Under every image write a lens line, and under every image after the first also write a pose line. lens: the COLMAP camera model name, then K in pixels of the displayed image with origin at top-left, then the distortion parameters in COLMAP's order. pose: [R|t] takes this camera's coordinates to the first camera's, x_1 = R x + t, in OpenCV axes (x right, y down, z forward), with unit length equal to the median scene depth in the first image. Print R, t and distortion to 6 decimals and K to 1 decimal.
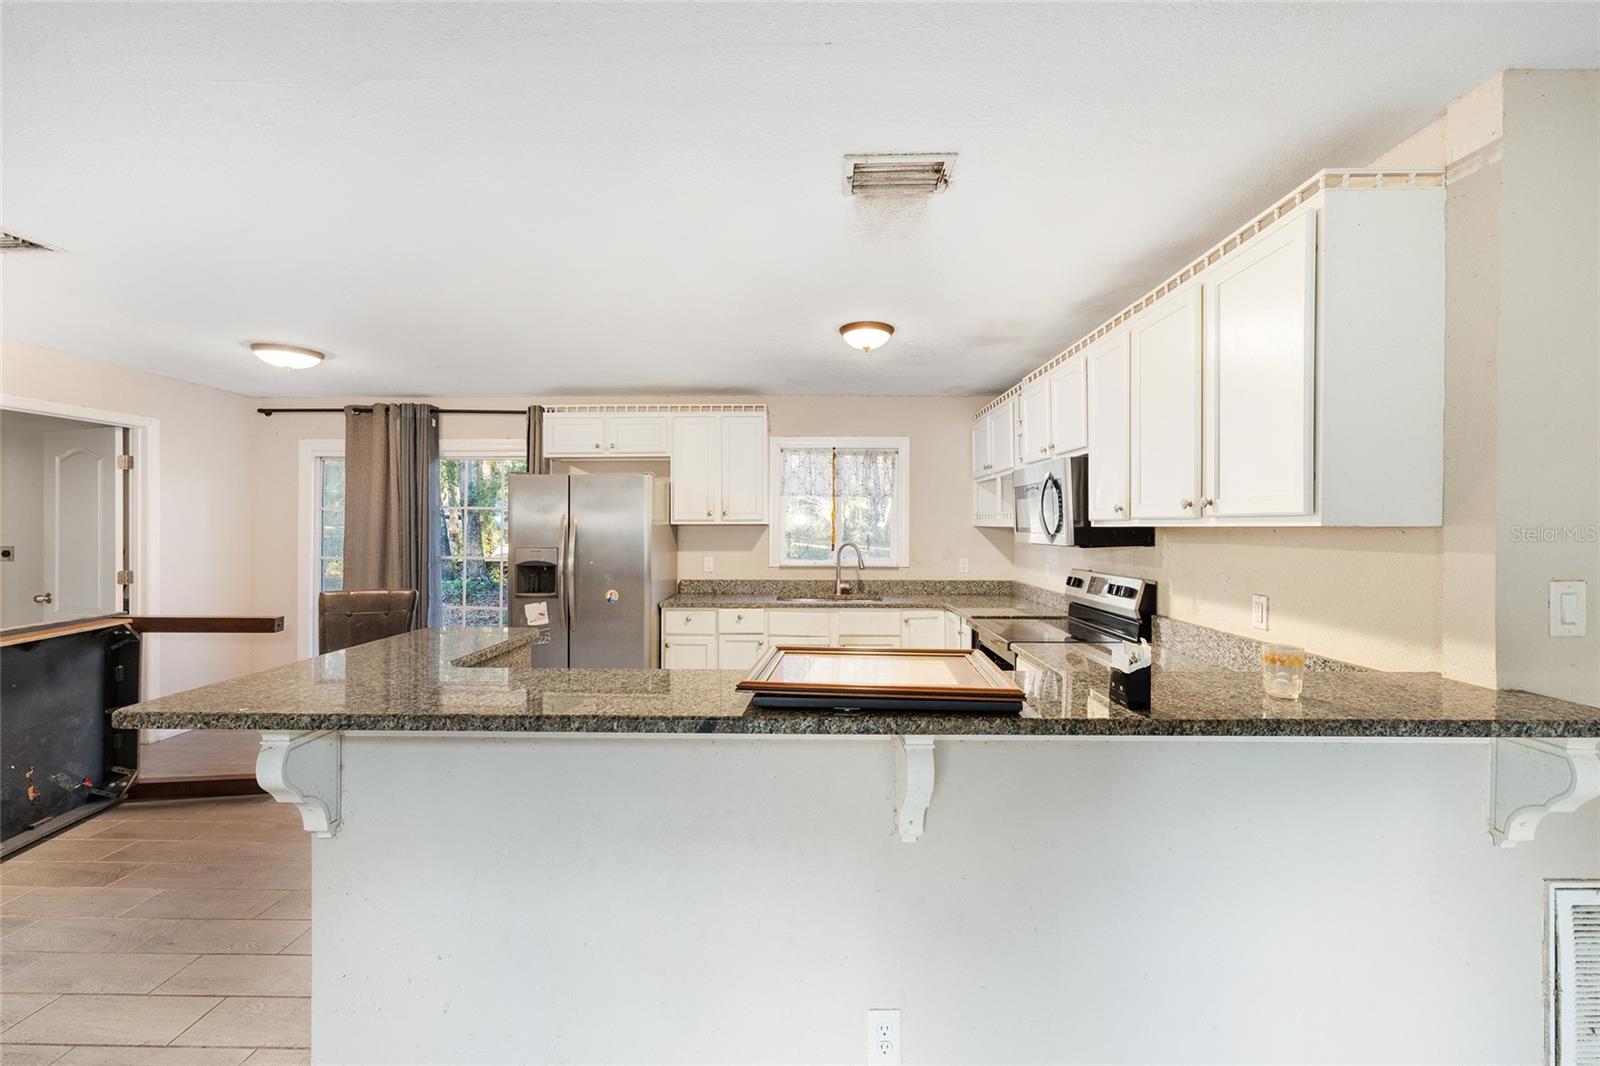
lens RADIAL K [[638.1, 0, 796.4], [0, 638.1, 534.6], [0, 0, 1]] dist [0.001202, 0.000056]
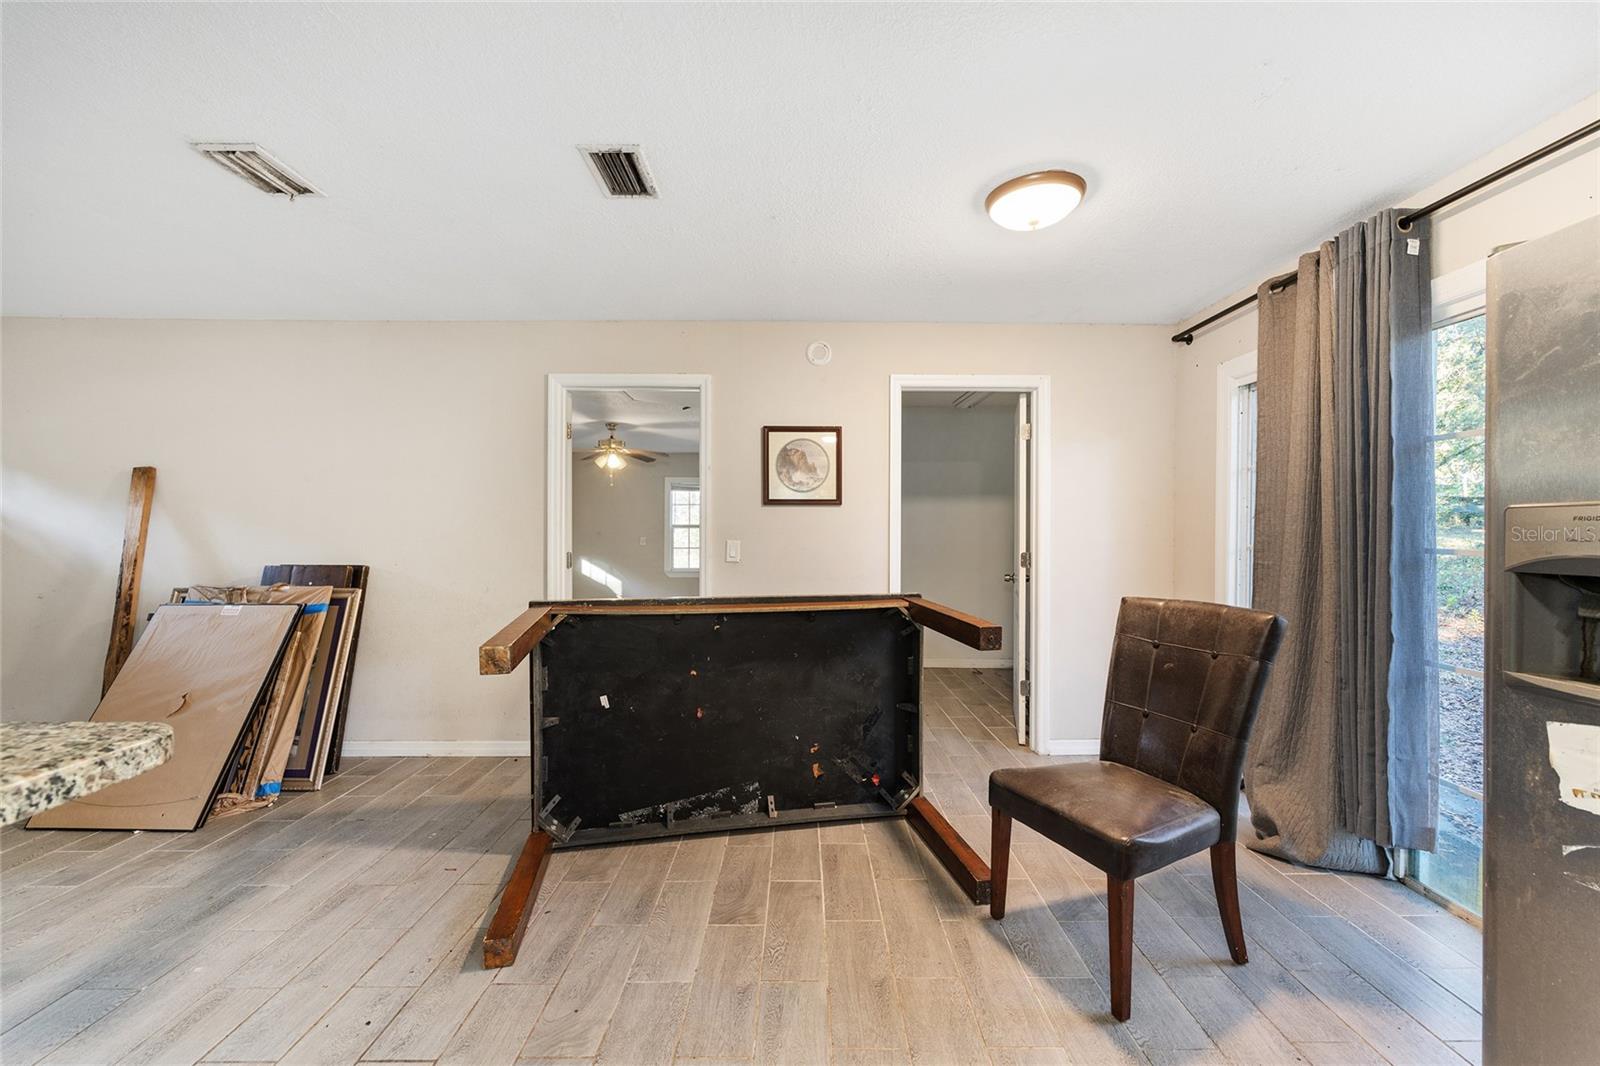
lens RADIAL K [[638.1, 0, 803.5], [0, 638.1, 525.2], [0, 0, 1]] dist [0.001202, 0.000056]
pose [[0.029925, -0.011640, -0.999484, -0.141030], [-0.008683, 0.999891, -0.011904, 0.028535], [0.999514, 0.009035, 0.029821, 0.575419]]
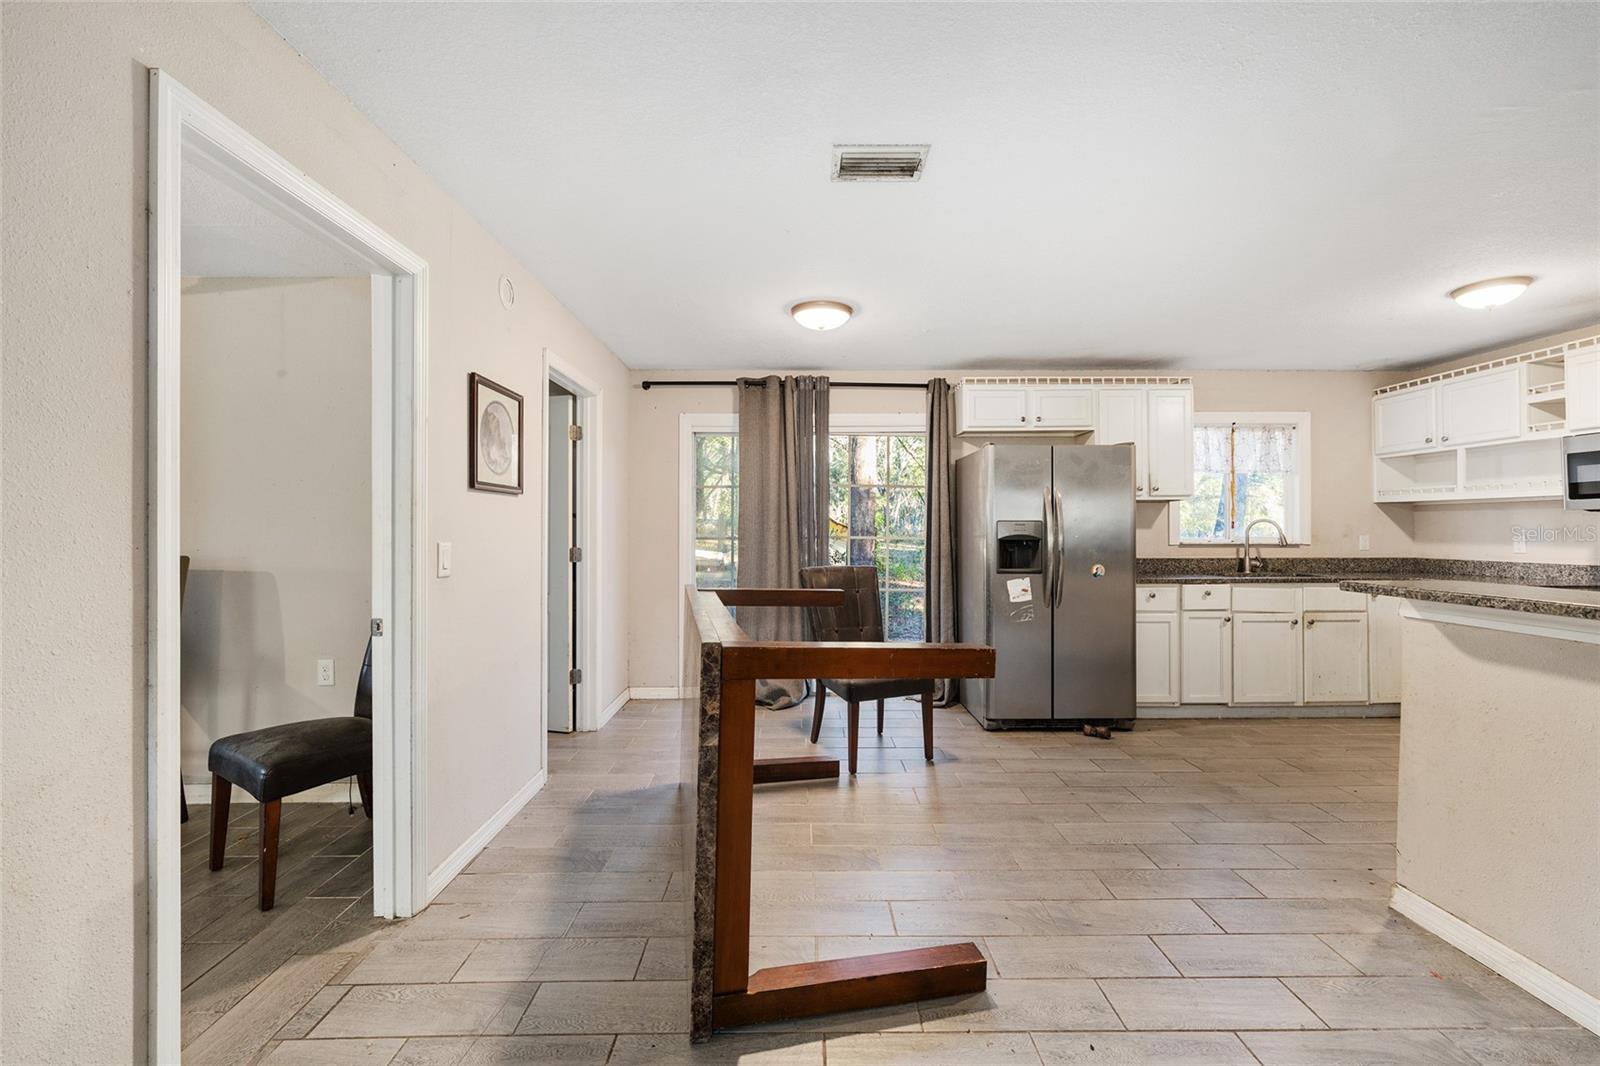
lens RADIAL K [[638.1, 0, 805.0], [0, 638.1, 533.8], [0, 0, 1]] dist [0.001202, 0.000056]
pose [[0.999534, -0.004004, 0.030254, -0.642951], [0.004058, 0.999990, -0.001744, 0.033773], [-0.030246, 0.001866, 0.999541, 0.040625]]
